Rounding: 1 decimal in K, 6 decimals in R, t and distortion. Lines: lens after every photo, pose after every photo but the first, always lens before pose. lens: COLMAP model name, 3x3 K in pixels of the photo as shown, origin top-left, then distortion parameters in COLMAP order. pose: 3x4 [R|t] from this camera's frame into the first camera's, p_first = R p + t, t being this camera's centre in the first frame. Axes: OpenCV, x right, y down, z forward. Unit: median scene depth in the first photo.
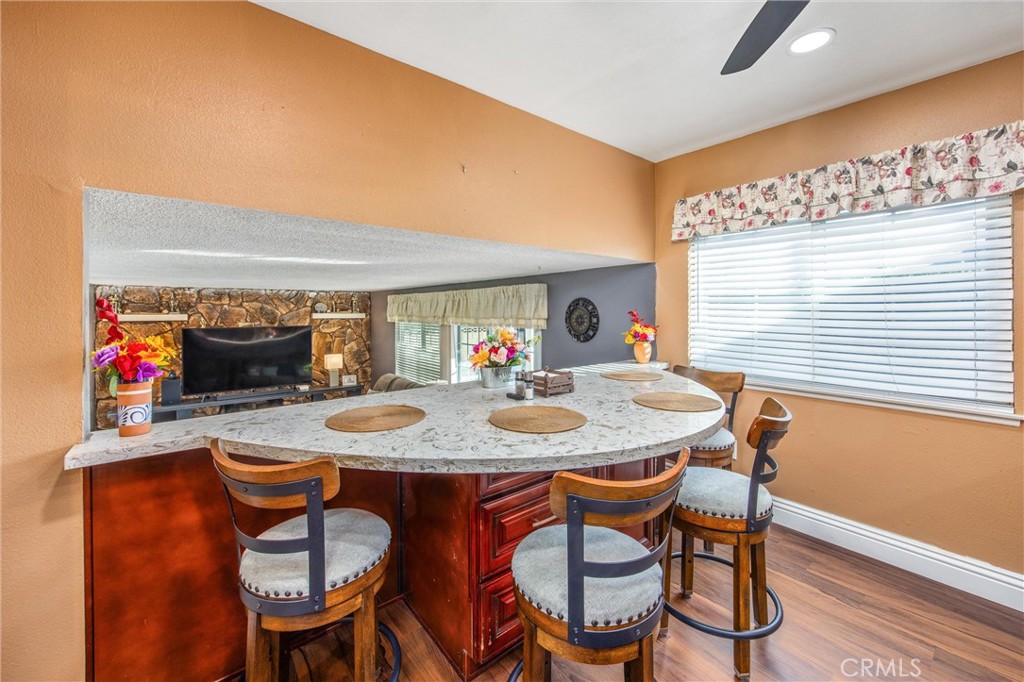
lens RADIAL K [[406.0, 0, 528.7], [0, 406.0, 311.4], [0, 0, 1]] dist [-0.000586, 0.000371]
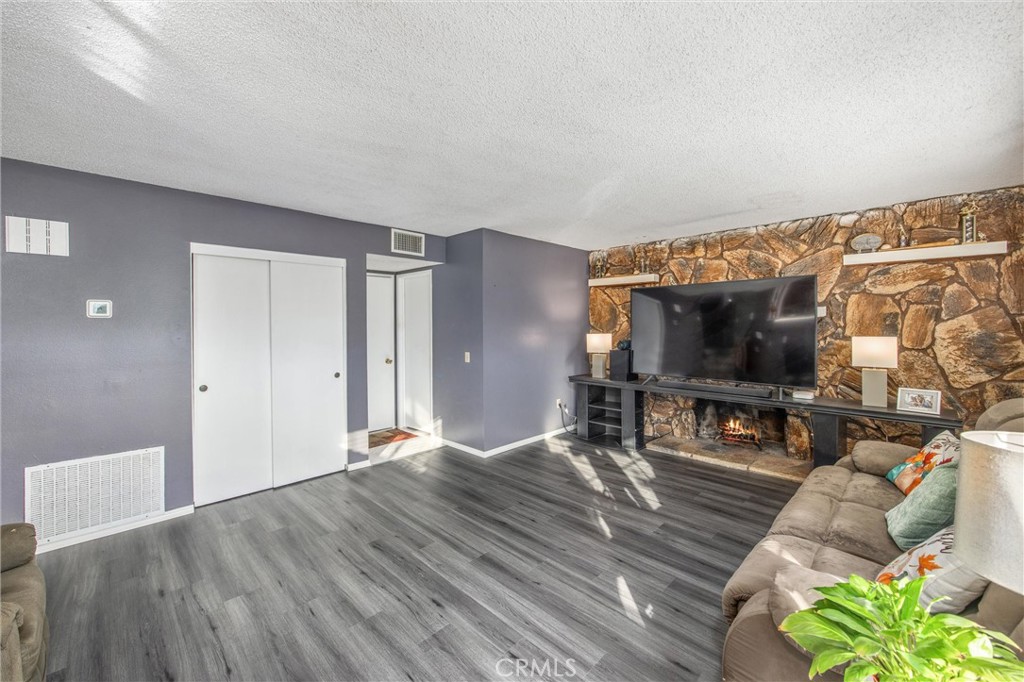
lens RADIAL K [[397.6, 0, 507.6], [0, 397.6, 326.7], [0, 0, 1]] dist [-0.000630, -0.000349]
pose [[0.088475, 0.004692, -0.996067, -0.208146], [0.007906, 0.999954, 0.005412, 0.236500], [0.996047, -0.008354, 0.088434, 1.459046]]
